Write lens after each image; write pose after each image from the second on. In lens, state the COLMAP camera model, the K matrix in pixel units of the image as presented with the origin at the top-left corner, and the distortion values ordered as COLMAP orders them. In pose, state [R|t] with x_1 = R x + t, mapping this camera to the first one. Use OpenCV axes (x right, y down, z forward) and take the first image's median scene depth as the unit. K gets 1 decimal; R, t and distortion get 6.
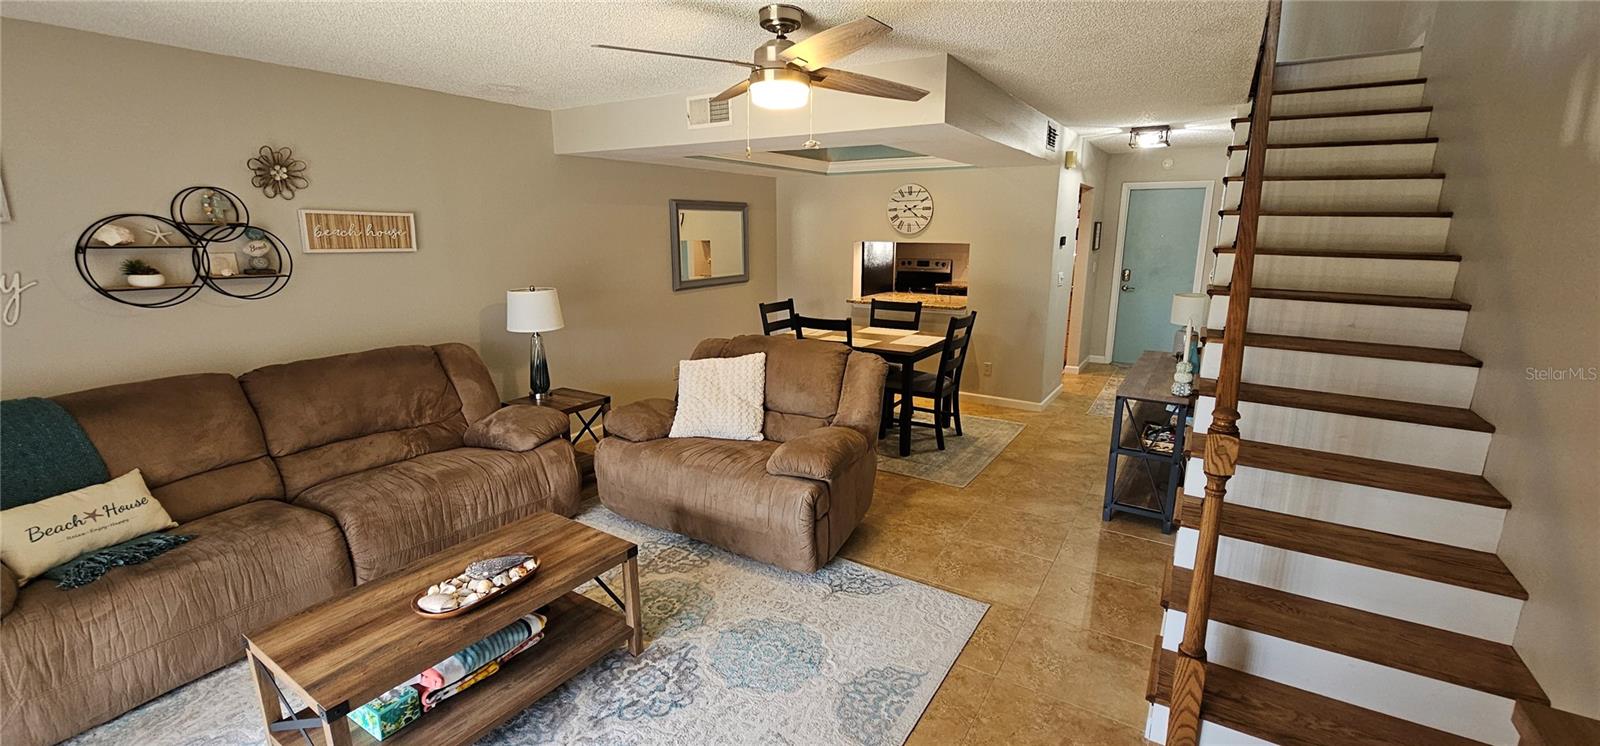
lens RADIAL K [[653.0, 0, 802.2], [0, 653.0, 372.3], [0, 0, 1]] dist [-0.000145, -0.000440]
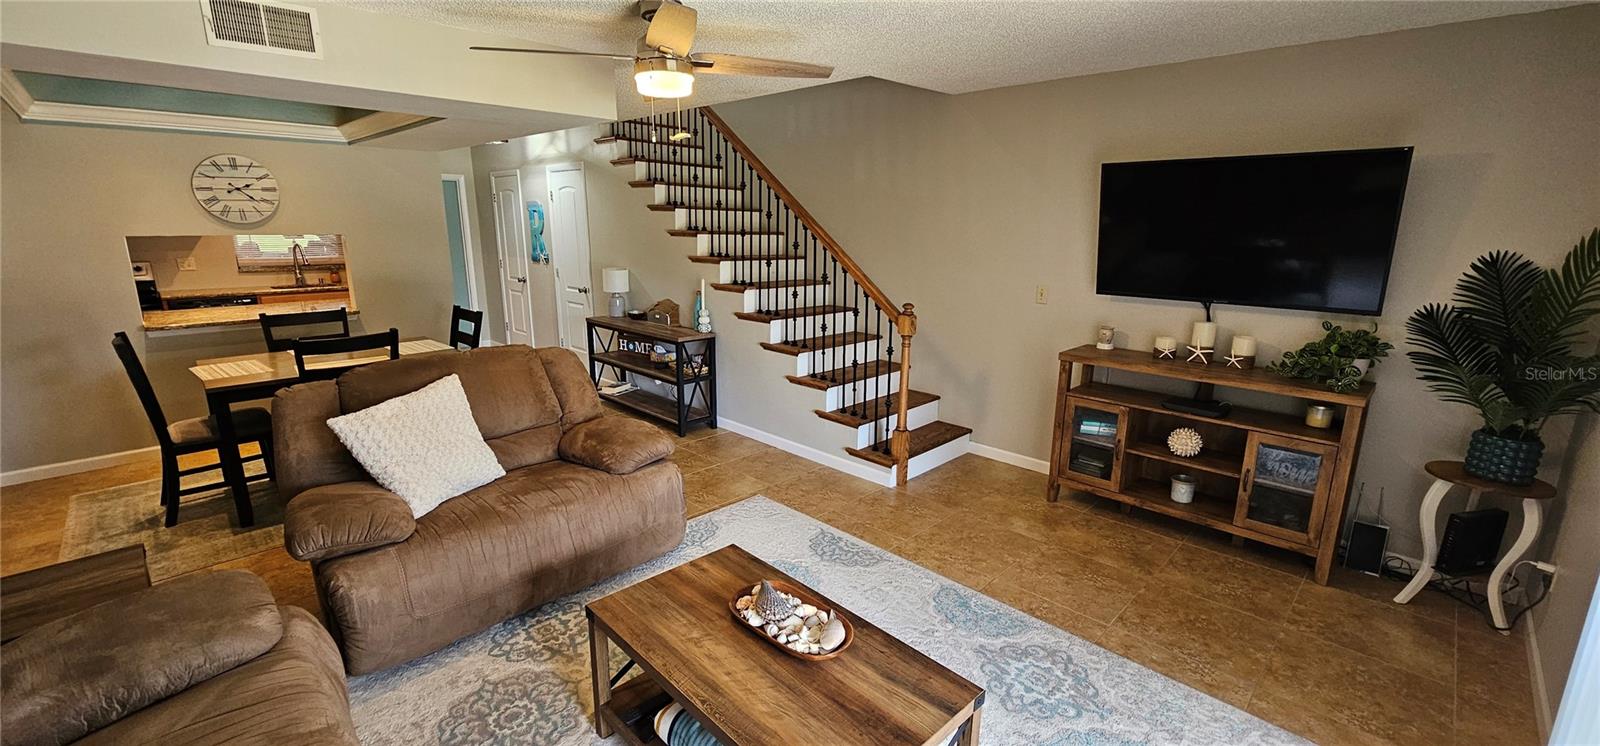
lens RADIAL K [[653.0, 0, 801.9], [0, 653.0, 373.2], [0, 0, 1]] dist [-0.000145, -0.000440]
pose [[0.212912, -0.219564, 0.952082, -0.442775], [0.208245, 0.962233, 0.175336, -0.049949], [-0.954622, 0.160935, 0.250594, 0.253986]]
